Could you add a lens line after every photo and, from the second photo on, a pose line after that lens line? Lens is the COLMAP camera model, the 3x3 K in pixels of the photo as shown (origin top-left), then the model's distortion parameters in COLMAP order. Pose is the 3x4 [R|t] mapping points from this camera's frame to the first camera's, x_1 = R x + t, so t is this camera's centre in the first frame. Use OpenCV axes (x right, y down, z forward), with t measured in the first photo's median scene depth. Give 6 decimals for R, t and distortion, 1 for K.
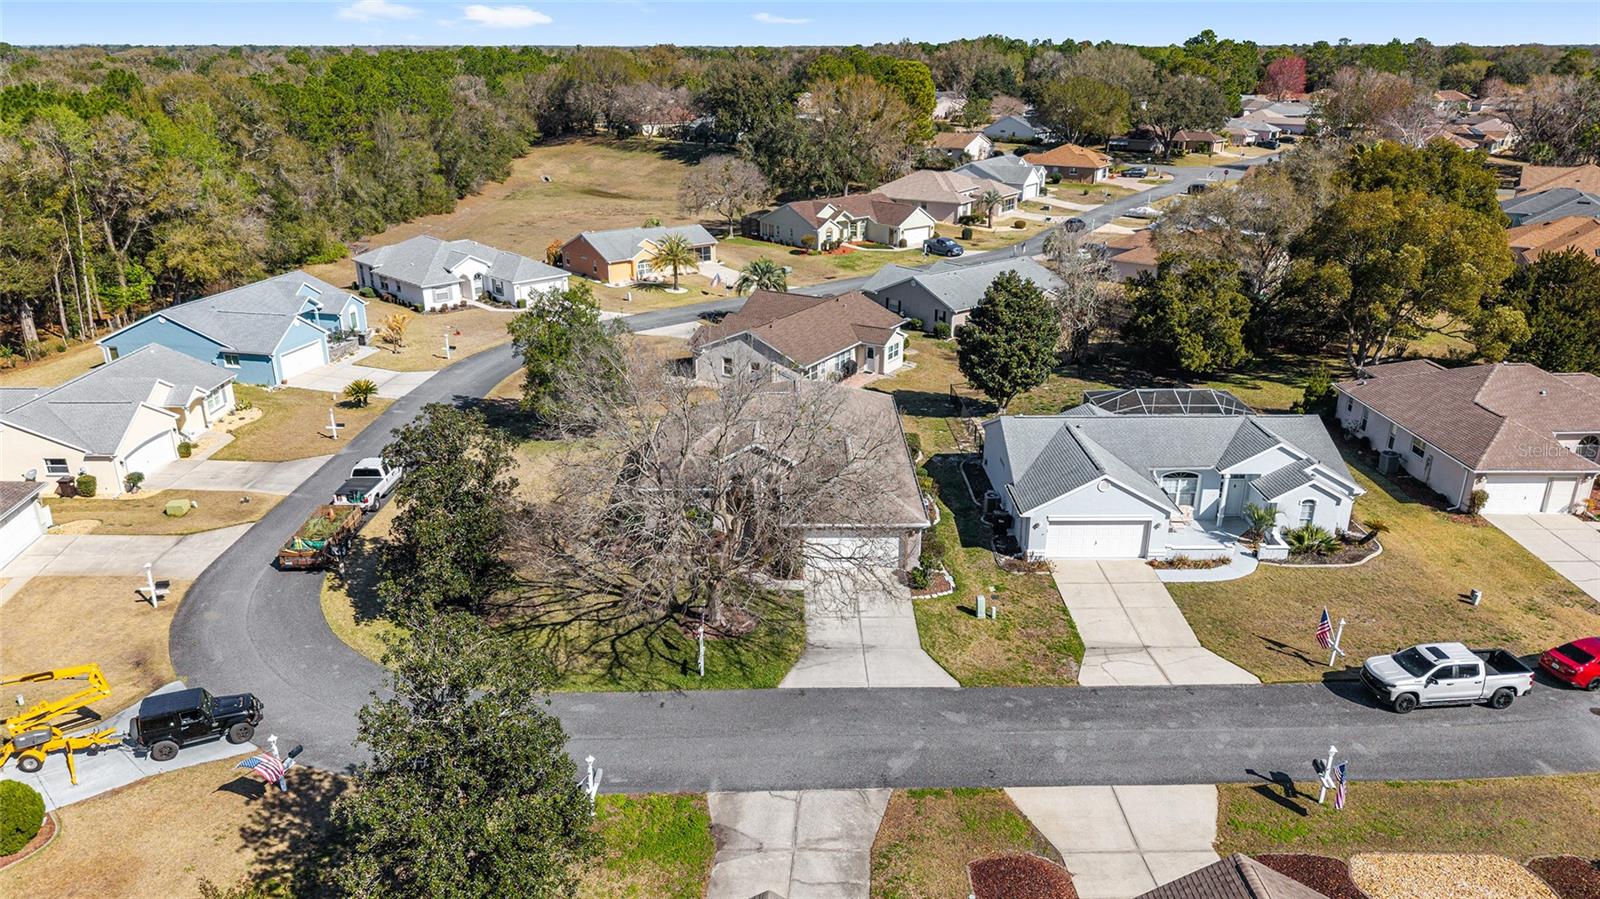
lens RADIAL K [[1081.2, 0, 797.7], [0, 1081.2, 455.6], [0, 0, 1]] dist [0.027126, -0.032162]
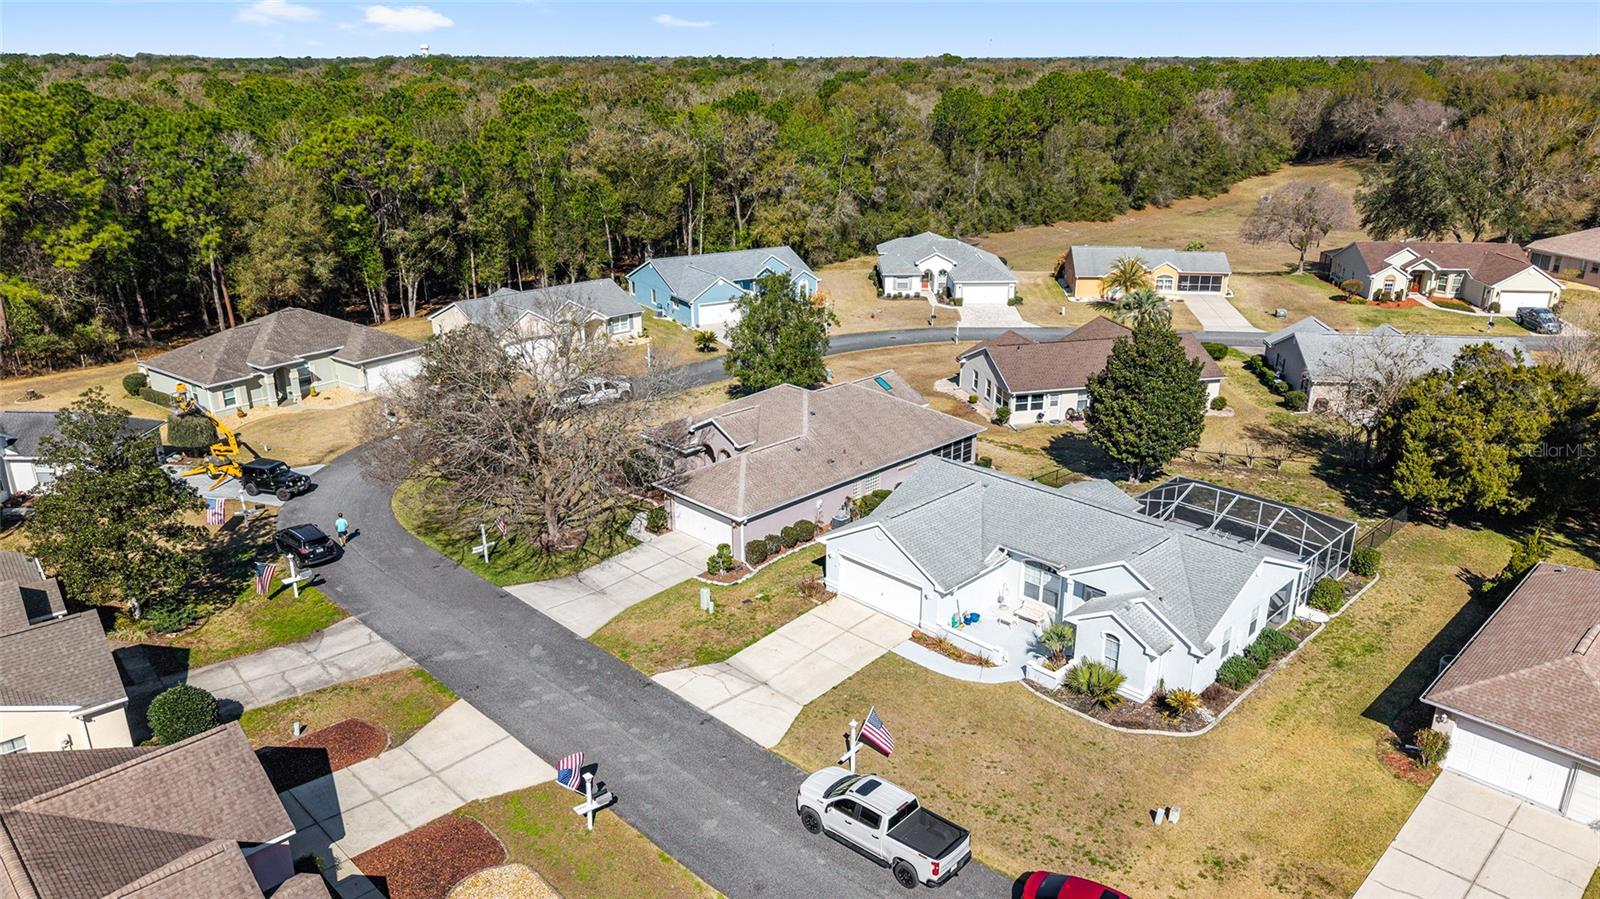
lens RADIAL K [[1081.2, 0, 797.2], [0, 1081.2, 455.6], [0, 0, 1]] dist [0.027126, -0.032162]
pose [[0.694145, 0.241599, -0.678080, 0.736393], [-0.247709, 0.964634, 0.090121, -0.091111], [0.675872, 0.105409, 0.729442, 0.219500]]
